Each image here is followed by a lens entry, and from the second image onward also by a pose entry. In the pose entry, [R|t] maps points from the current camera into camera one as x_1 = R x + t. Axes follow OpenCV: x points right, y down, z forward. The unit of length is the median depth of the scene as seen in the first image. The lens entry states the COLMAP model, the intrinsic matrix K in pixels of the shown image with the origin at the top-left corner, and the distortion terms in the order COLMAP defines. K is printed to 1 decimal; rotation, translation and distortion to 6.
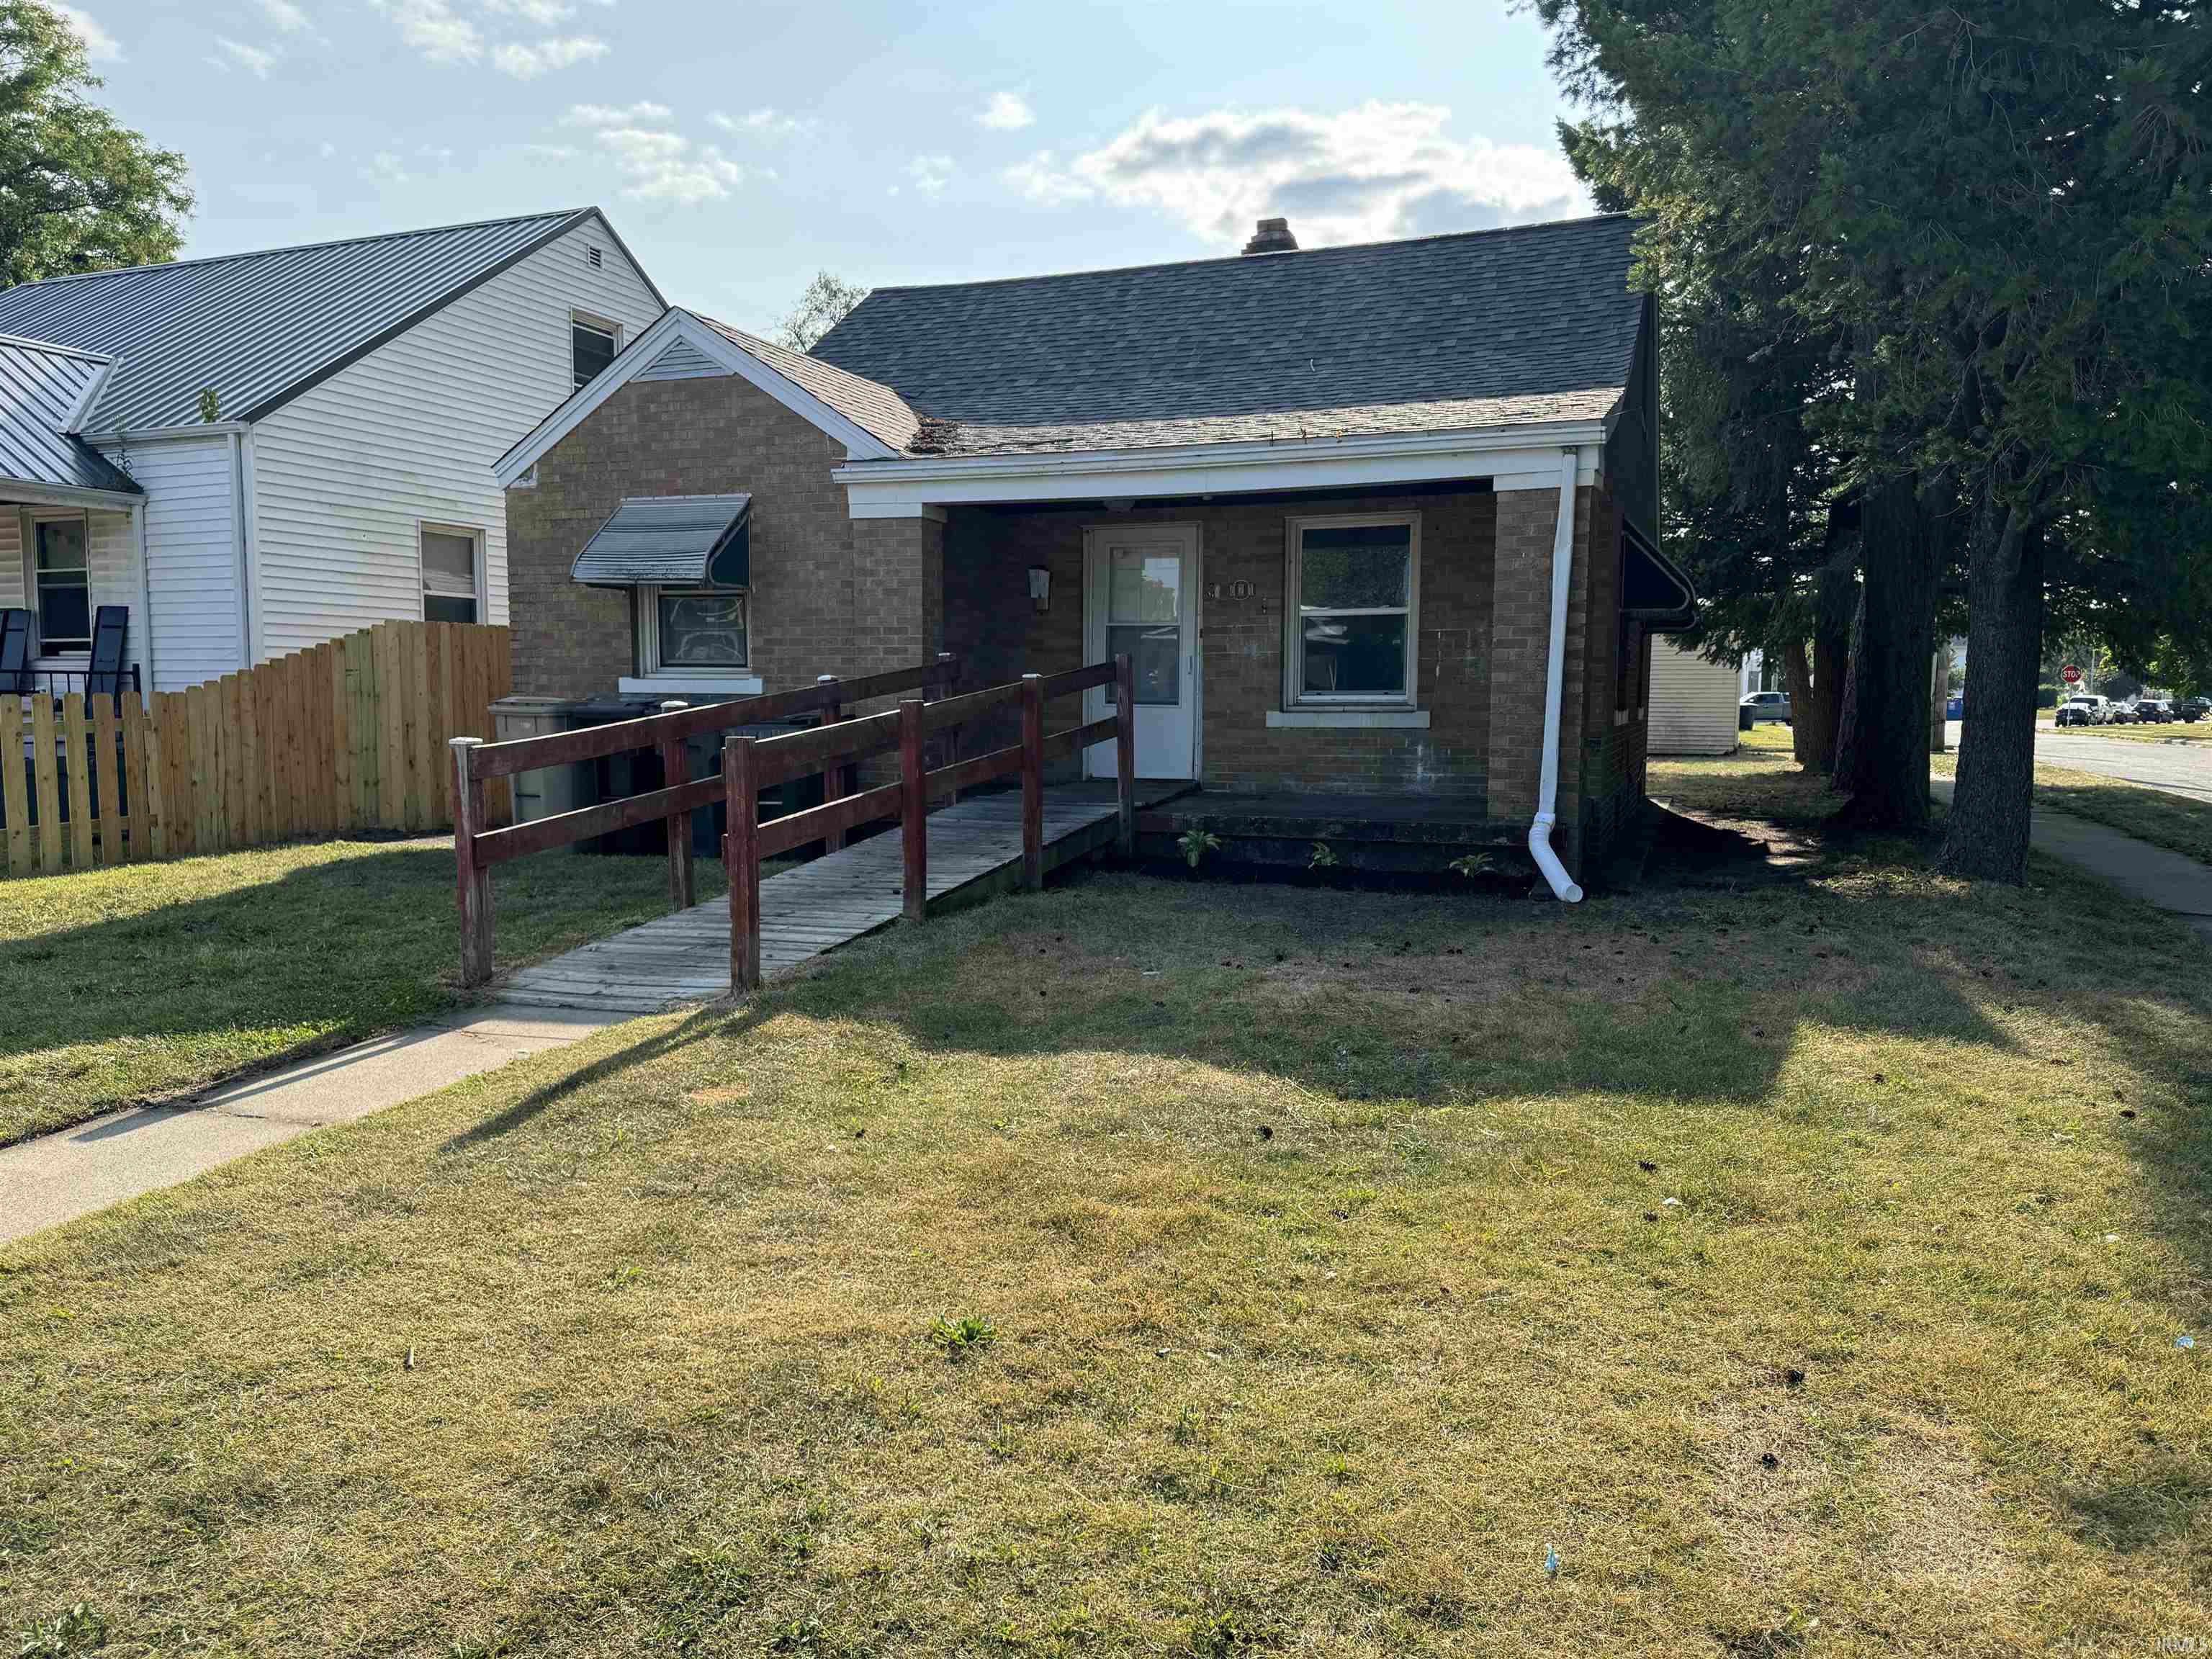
lens RADIAL K [[1643.6, 0, 1012.2], [0, 1643.6, 861.1], [0, 0, 1]] dist [0.035618, -0.040781]
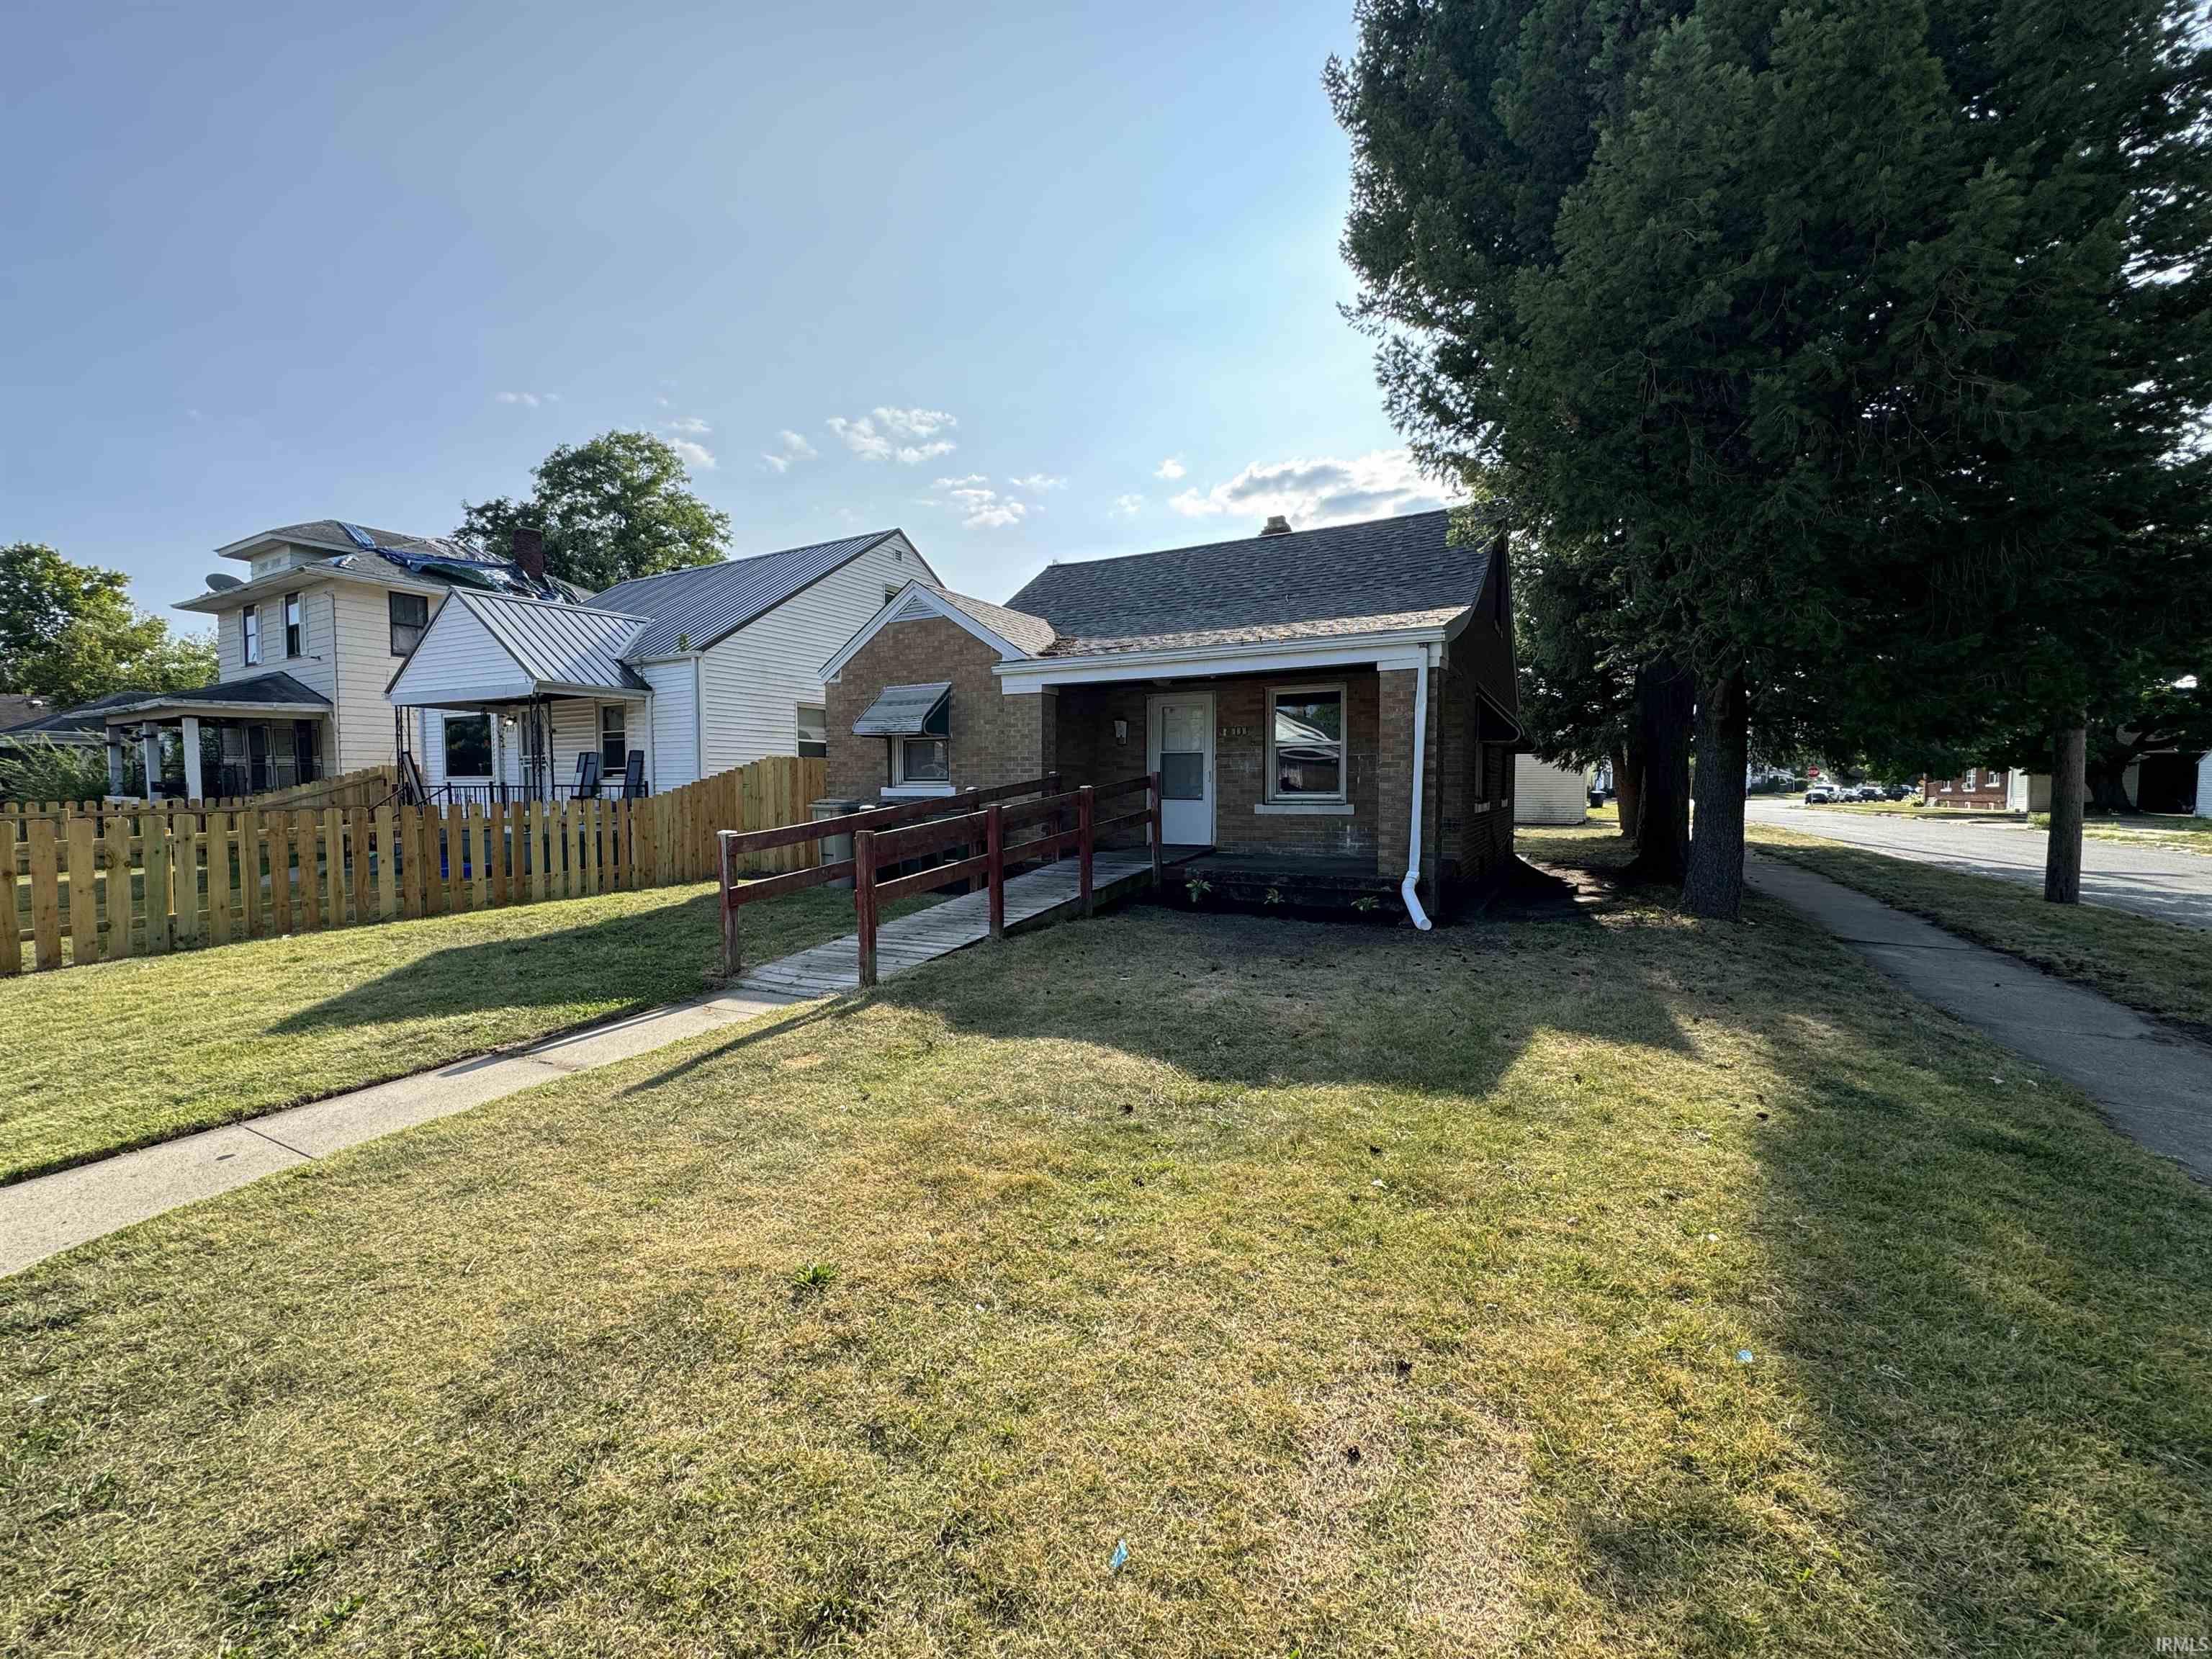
lens RADIAL K [[876.9, 0, 1105.1], [0, 876.9, 827.5], [0, 0, 1]] dist [-0.001336, 0.000024]
pose [[0.990302, -0.000536, -0.138928, 0.153408], [-0.005964, 0.998907, -0.046365, -0.031534], [0.138801, 0.046744, 0.989217, 0.127695]]
